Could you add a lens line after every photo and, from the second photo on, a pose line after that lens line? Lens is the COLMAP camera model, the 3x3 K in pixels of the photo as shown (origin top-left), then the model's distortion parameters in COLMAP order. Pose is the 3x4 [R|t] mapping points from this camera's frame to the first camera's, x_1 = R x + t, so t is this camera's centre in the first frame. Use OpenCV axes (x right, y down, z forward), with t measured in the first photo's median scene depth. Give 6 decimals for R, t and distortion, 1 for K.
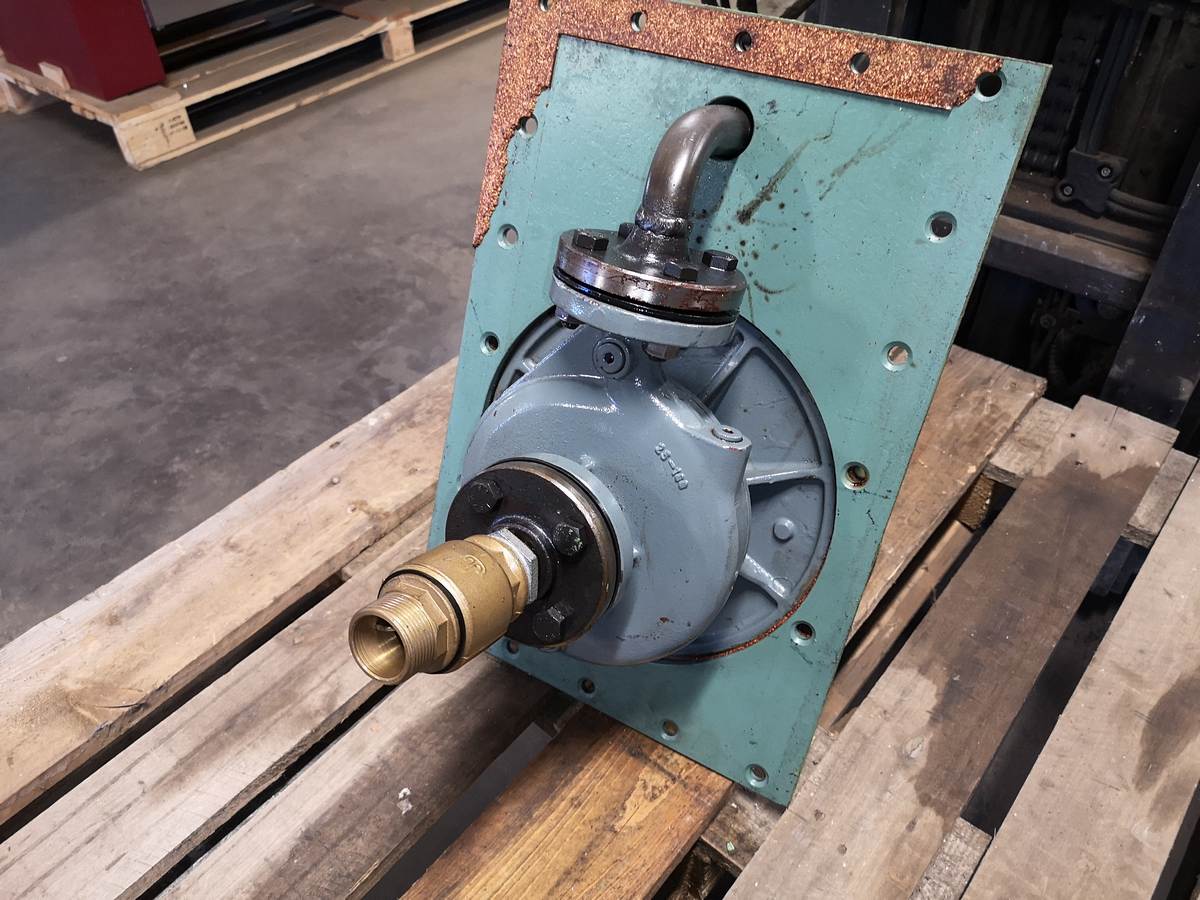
lens RADIAL K [[945.7, 0, 596.2], [0, 945.7, 449.9], [0, 0, 1]] dist [0.026378, -0.045656]
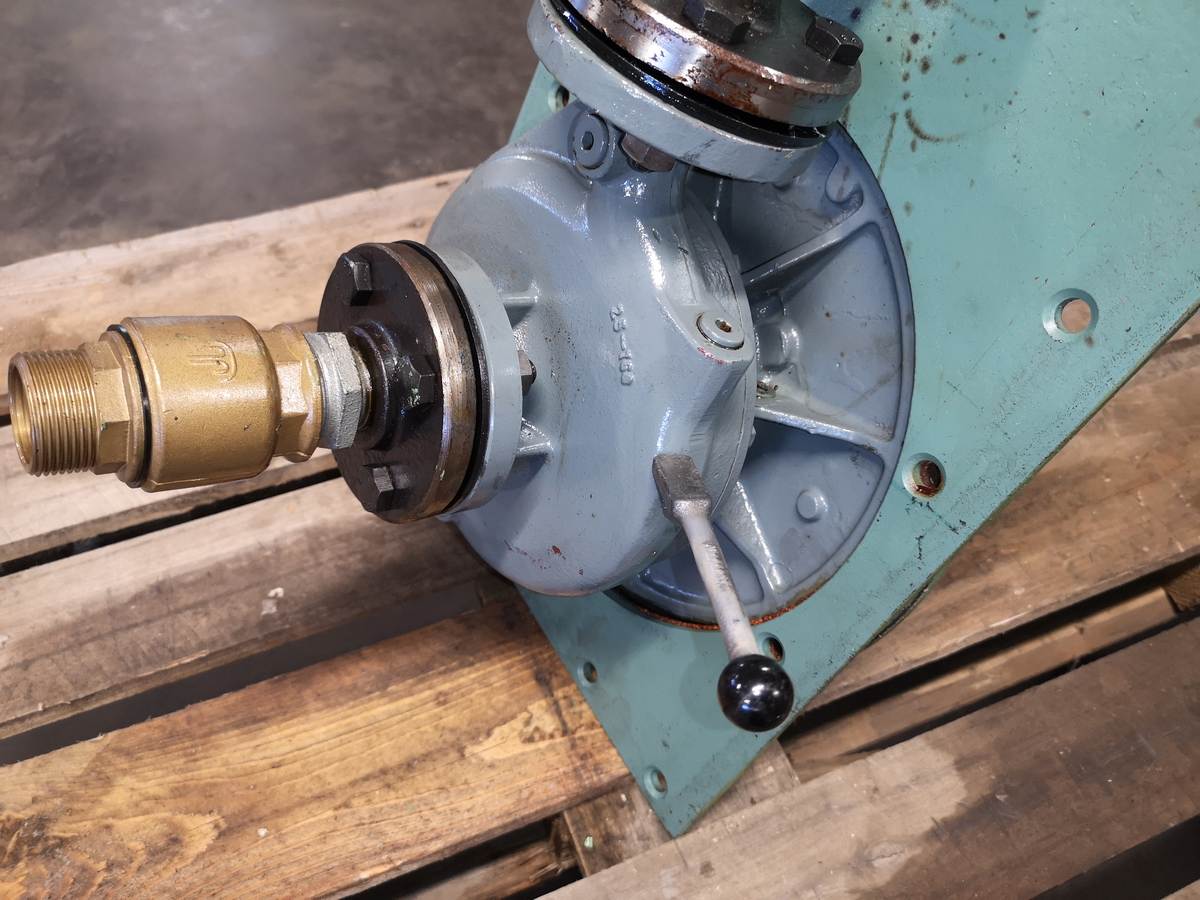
lens RADIAL K [[945.7, 0, 596.8], [0, 945.7, 455.9], [0, 0, 1]] dist [0.026378, -0.045656]
pose [[0.881796, 0.409299, -0.234330, 0.195762], [-0.357370, 0.904085, 0.234342, -0.046173], [0.307771, -0.122899, 0.943490, 0.311382]]
